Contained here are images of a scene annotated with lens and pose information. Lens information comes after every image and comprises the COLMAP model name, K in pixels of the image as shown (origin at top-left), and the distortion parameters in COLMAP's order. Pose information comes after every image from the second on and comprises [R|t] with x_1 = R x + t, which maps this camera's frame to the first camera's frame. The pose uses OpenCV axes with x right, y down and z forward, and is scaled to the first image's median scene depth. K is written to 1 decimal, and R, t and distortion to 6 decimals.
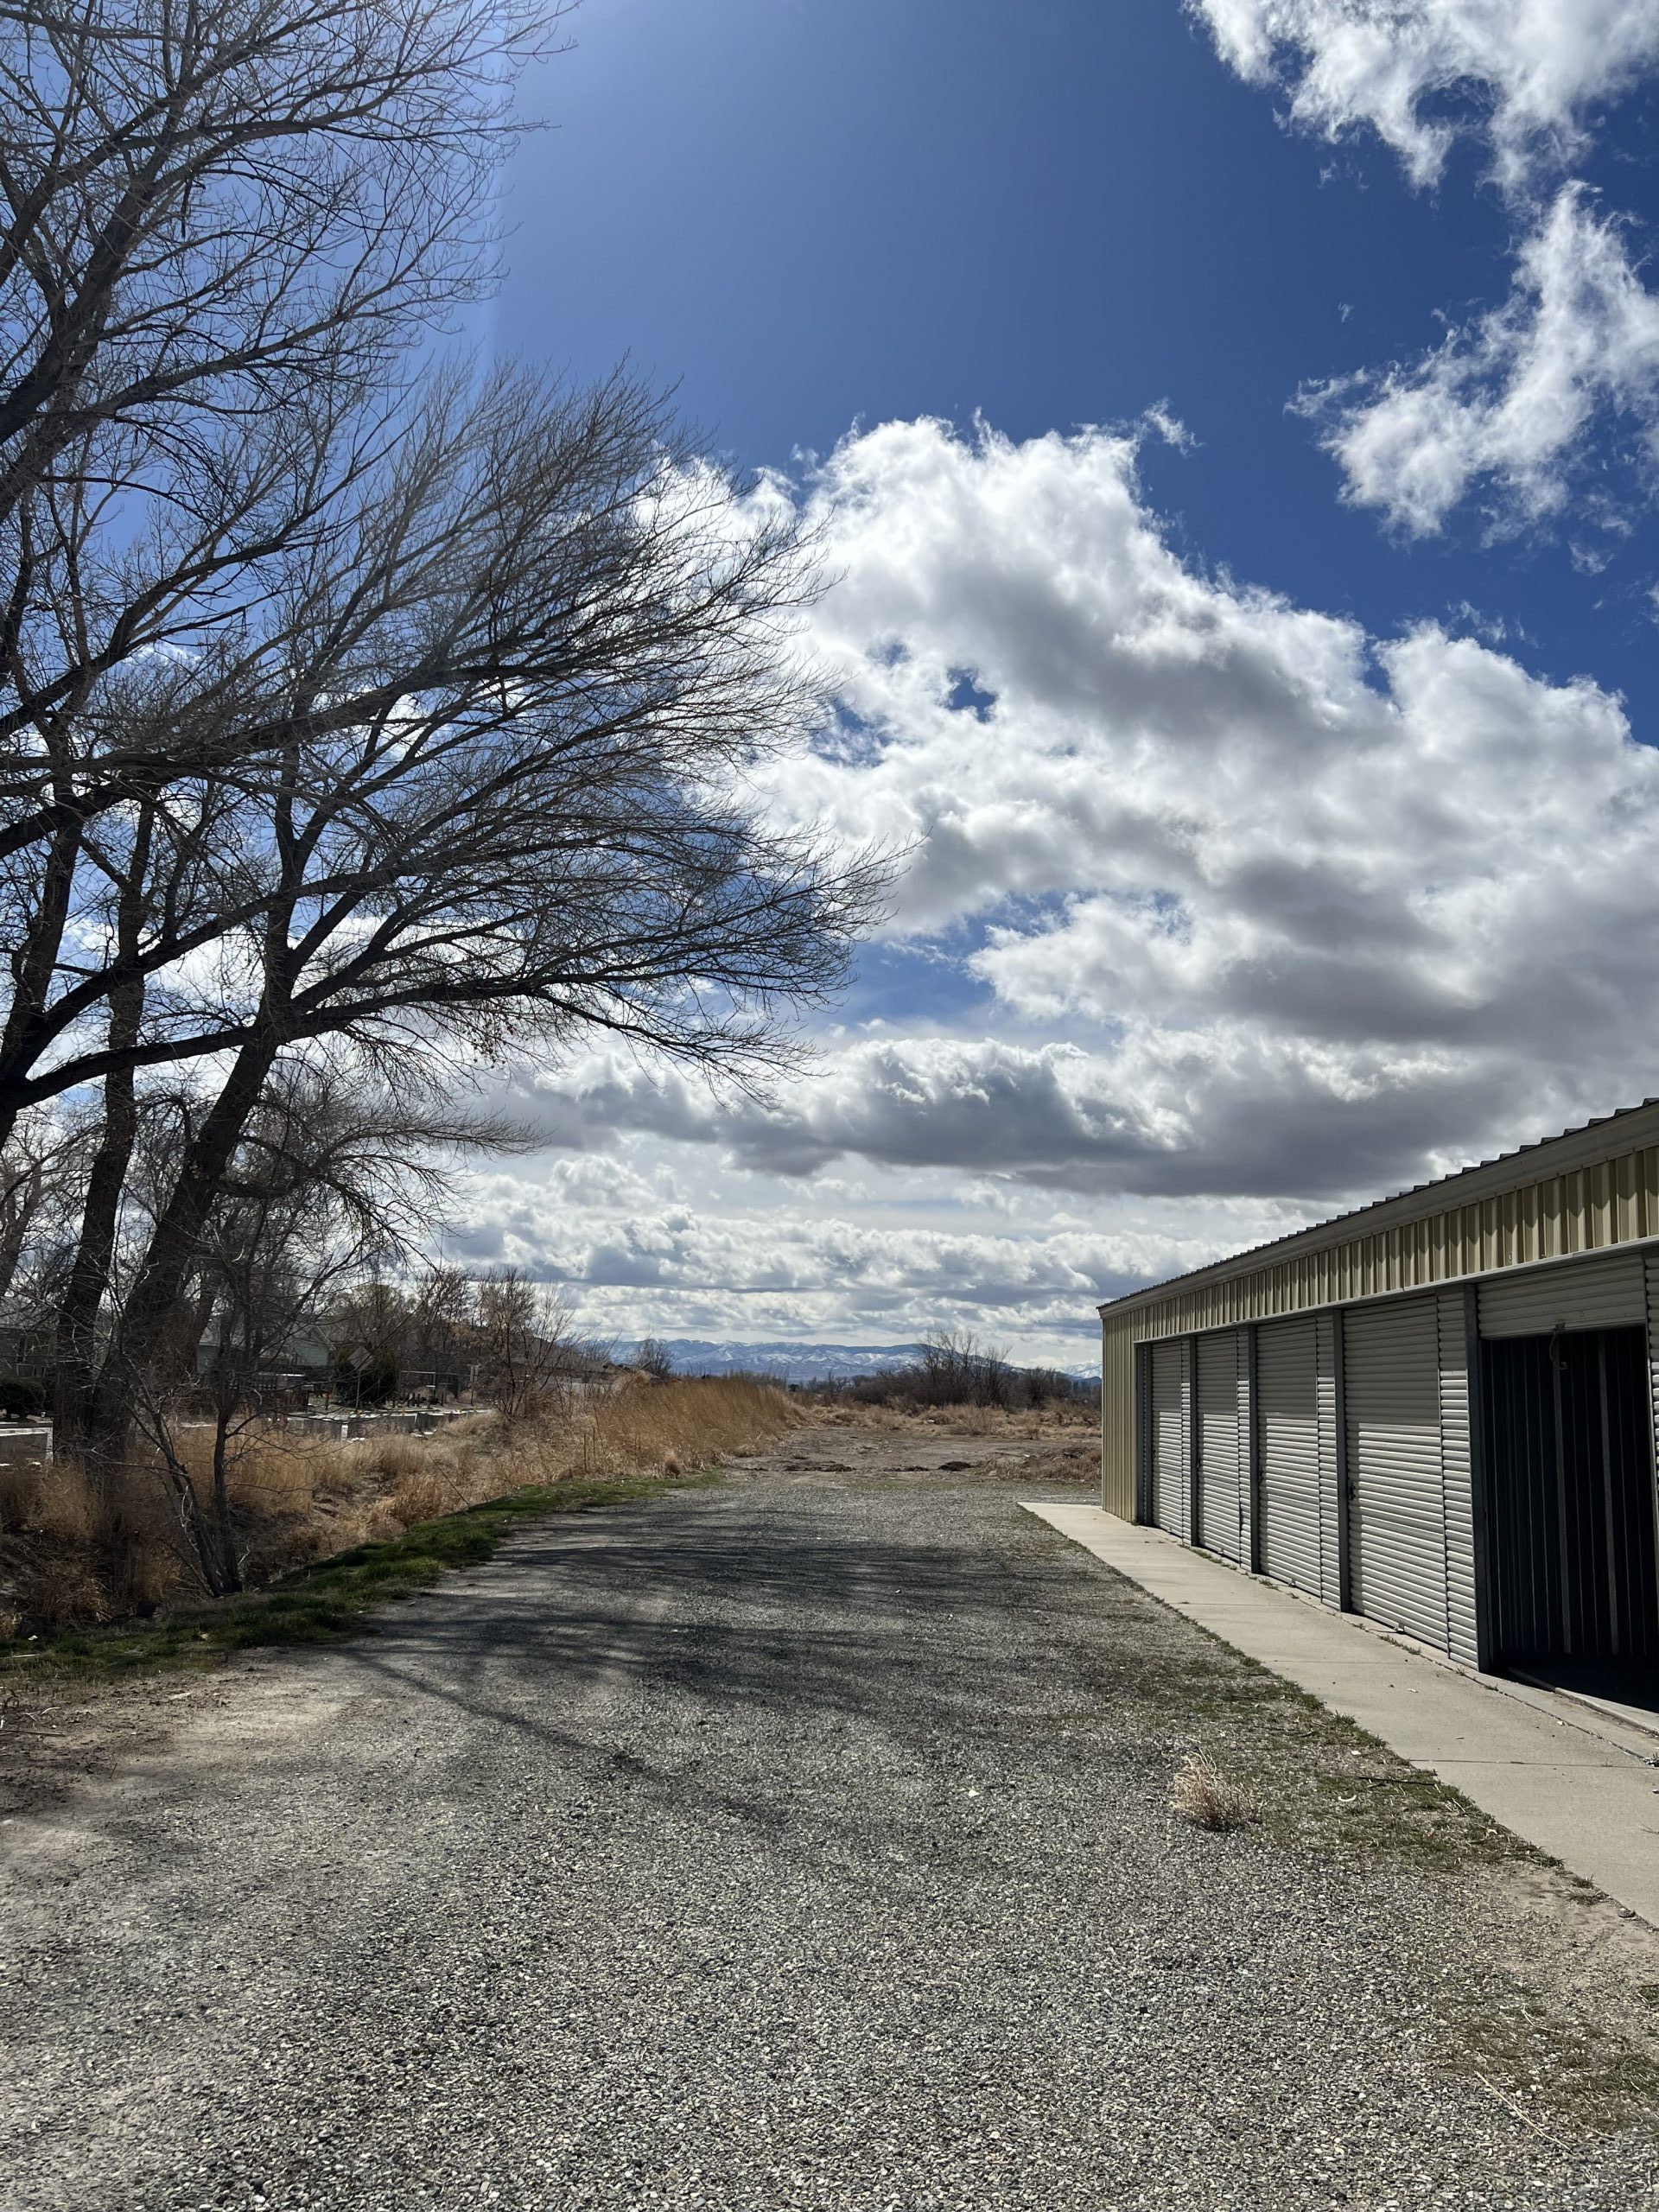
lens RADIAL K [[1674.1, 0, 824.9], [0, 1674.1, 1092.8], [0, 0, 1]] dist [0.056838, -0.058439]
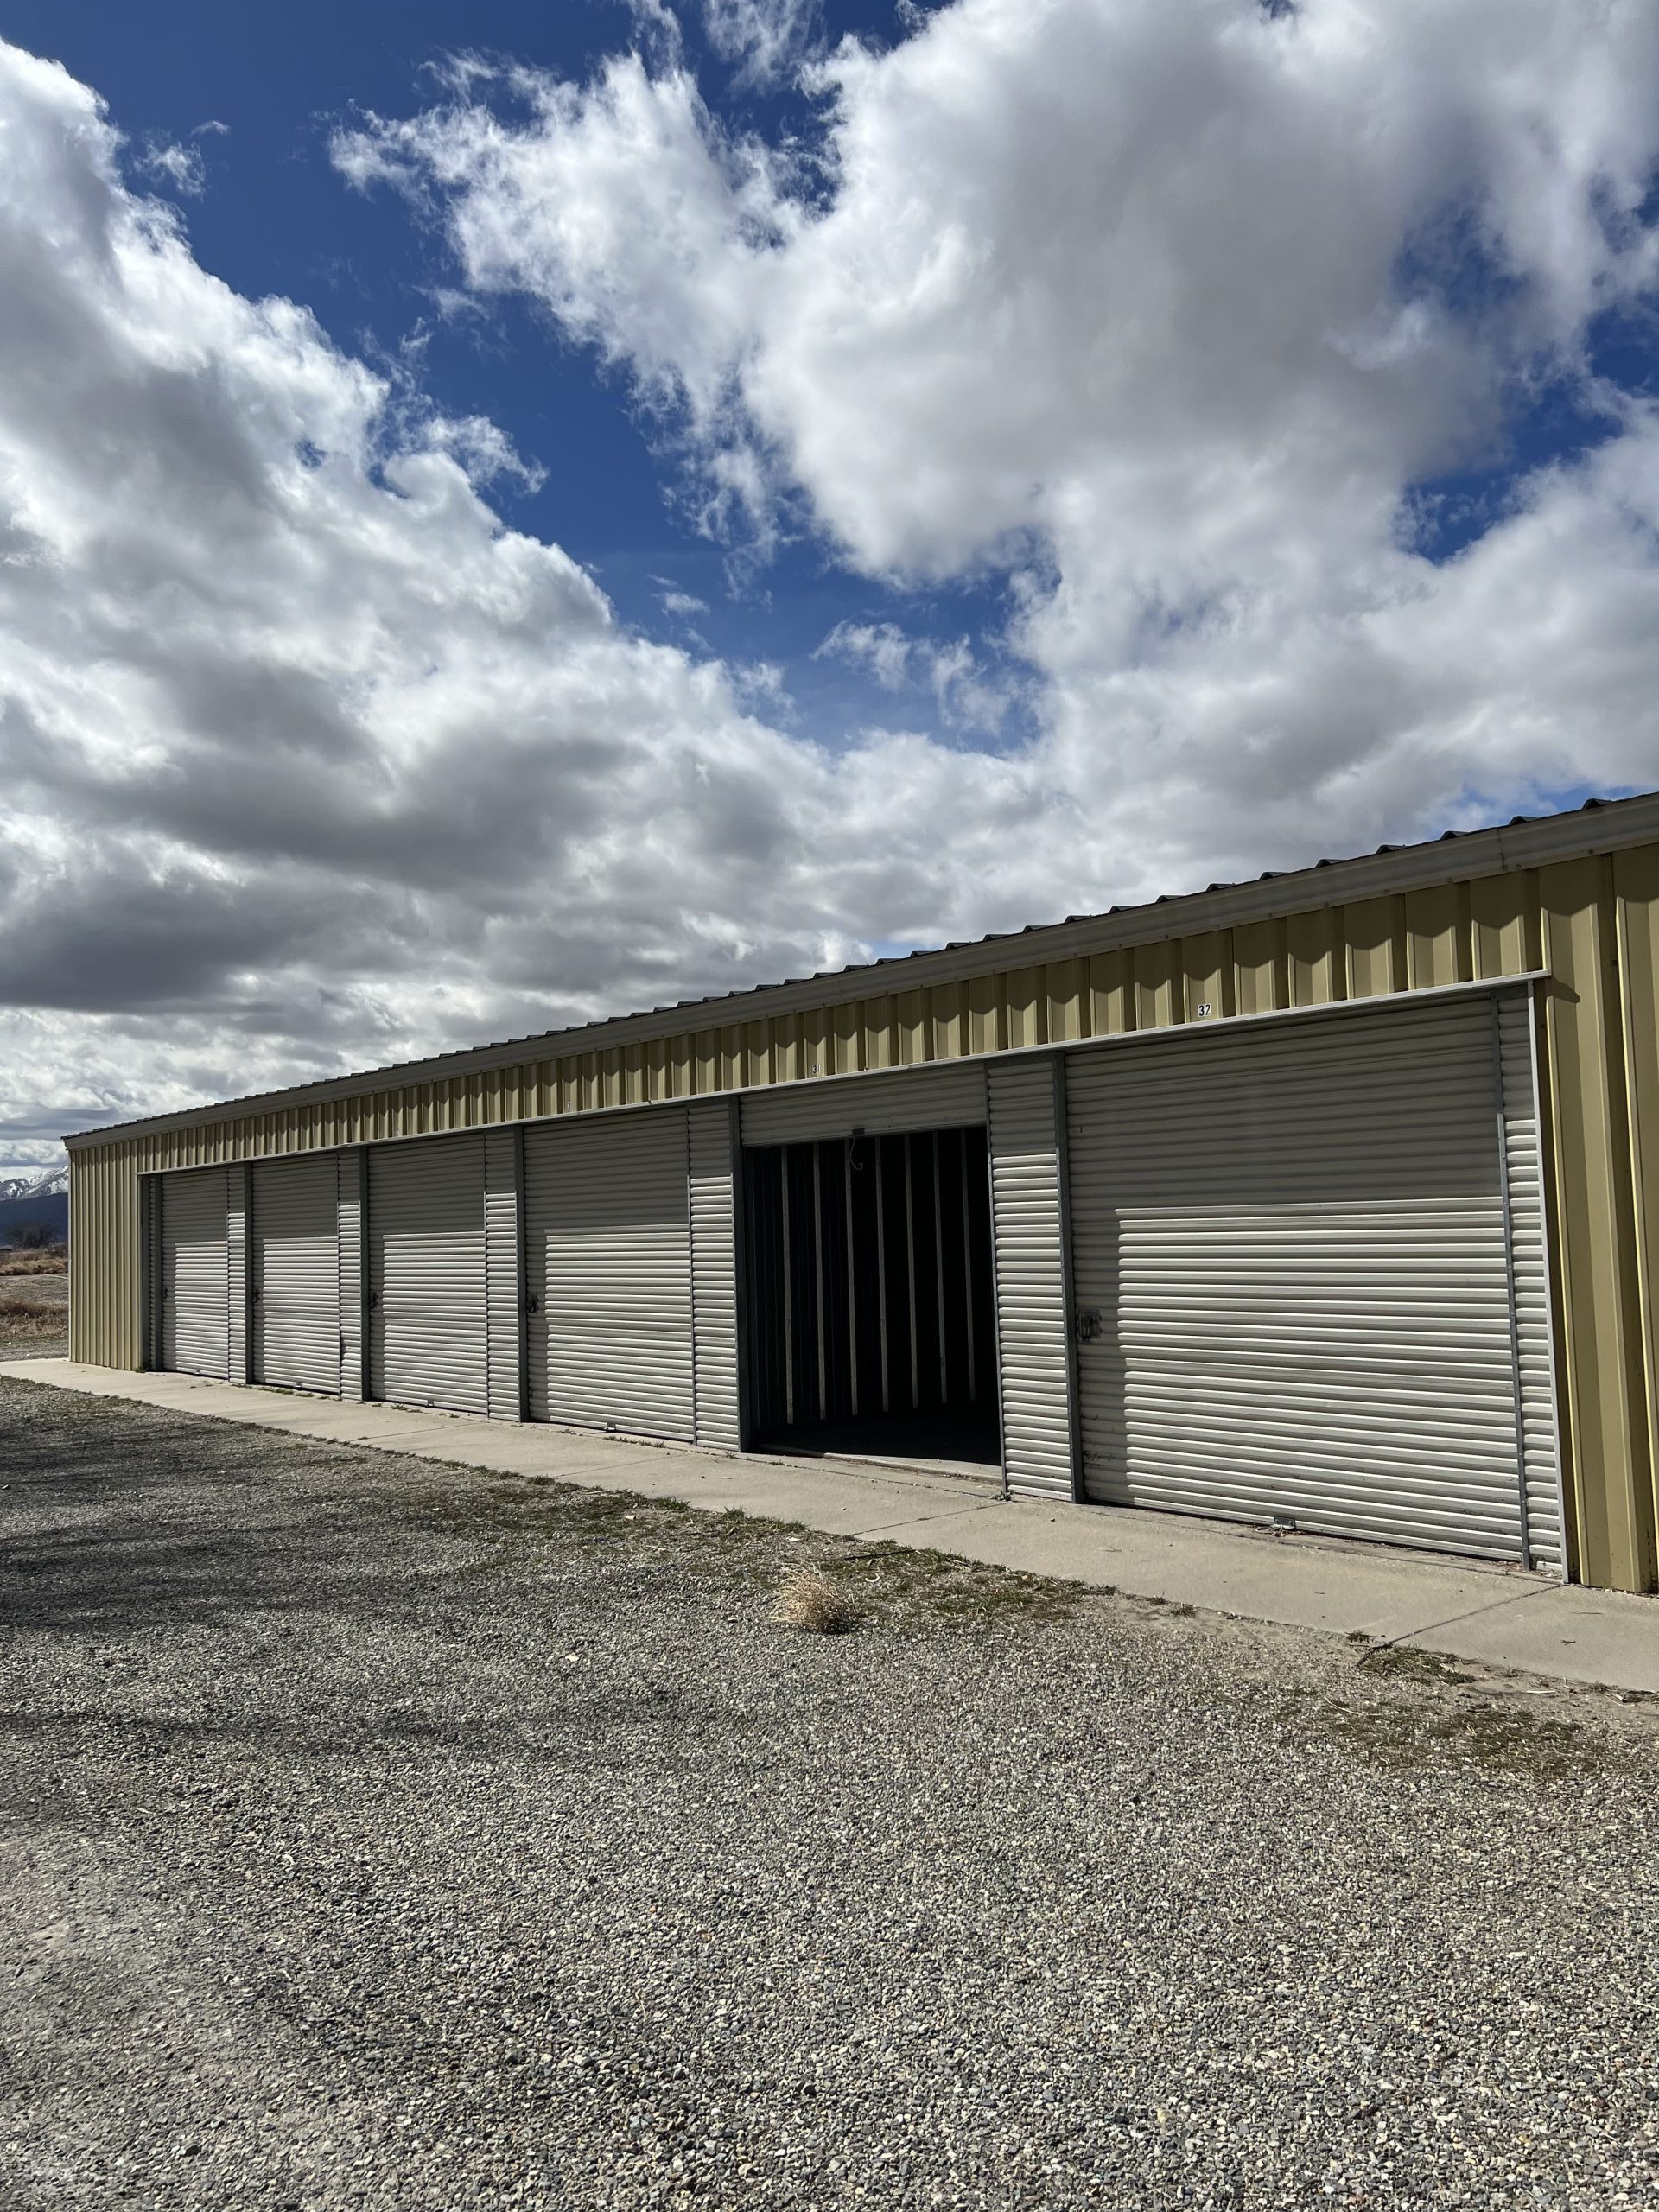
lens RADIAL K [[1674.1, 0, 824.9], [0, 1674.1, 1092.8], [0, 0, 1]] dist [0.056838, -0.058439]
pose [[0.757124, -0.010956, 0.653180, -0.332278], [-0.056067, 0.995080, 0.081680, 0.028971], [-0.650861, -0.098464, 0.752785, 0.224853]]
